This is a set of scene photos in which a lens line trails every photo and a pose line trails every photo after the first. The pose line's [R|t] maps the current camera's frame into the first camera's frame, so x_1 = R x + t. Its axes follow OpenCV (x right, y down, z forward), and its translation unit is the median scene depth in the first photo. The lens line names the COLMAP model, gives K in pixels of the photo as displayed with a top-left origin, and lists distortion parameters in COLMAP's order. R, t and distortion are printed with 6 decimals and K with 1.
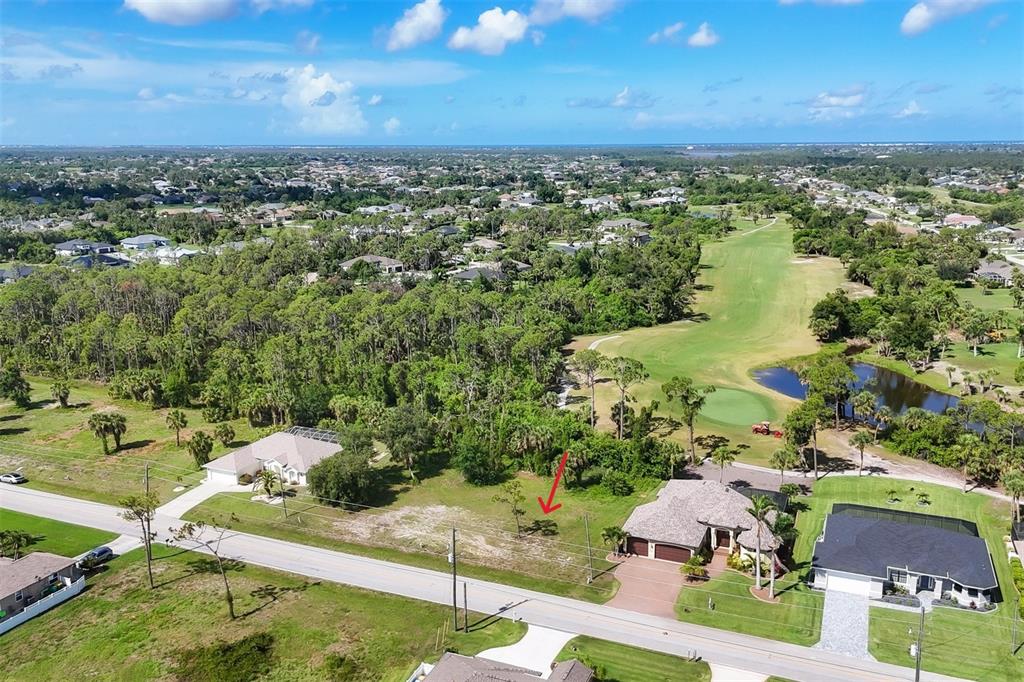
lens RADIAL K [[901.2, 0, 512.0], [0, 901.2, 341.0], [0, 0, 1]] dist [0.086125, -0.100116]
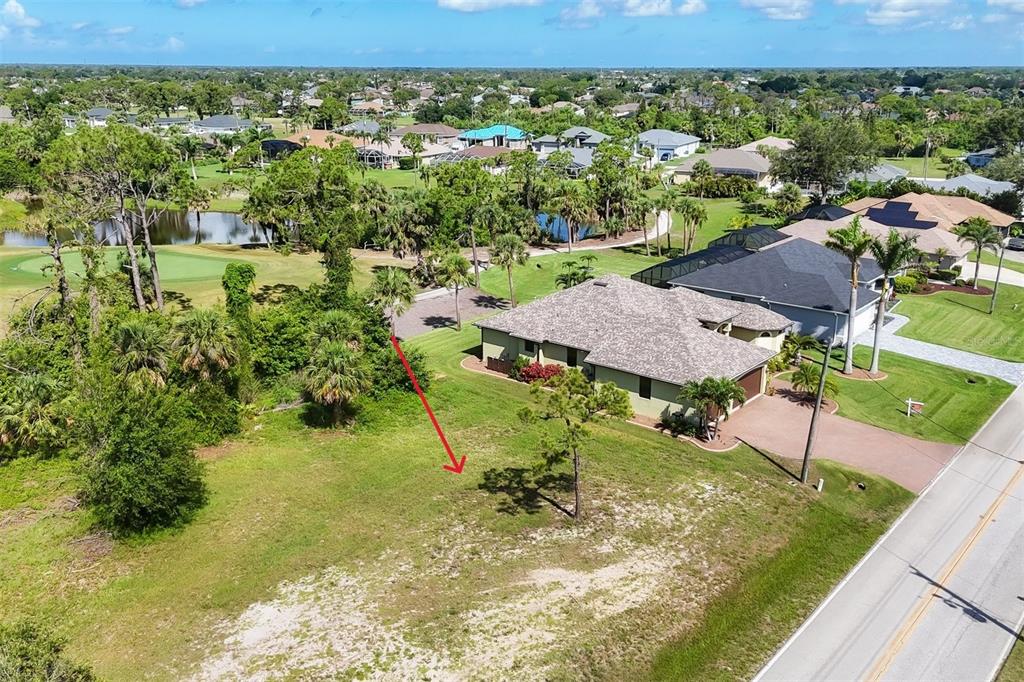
lens RADIAL K [[901.2, 0, 512.0], [0, 901.2, 341.0], [0, 0, 1]] dist [0.086125, -0.100116]
pose [[0.282795, -0.266925, 0.921291, -0.272611], [0.206347, 0.954939, 0.213335, 0.055097], [-0.936722, 0.129775, 0.325131, 0.766997]]
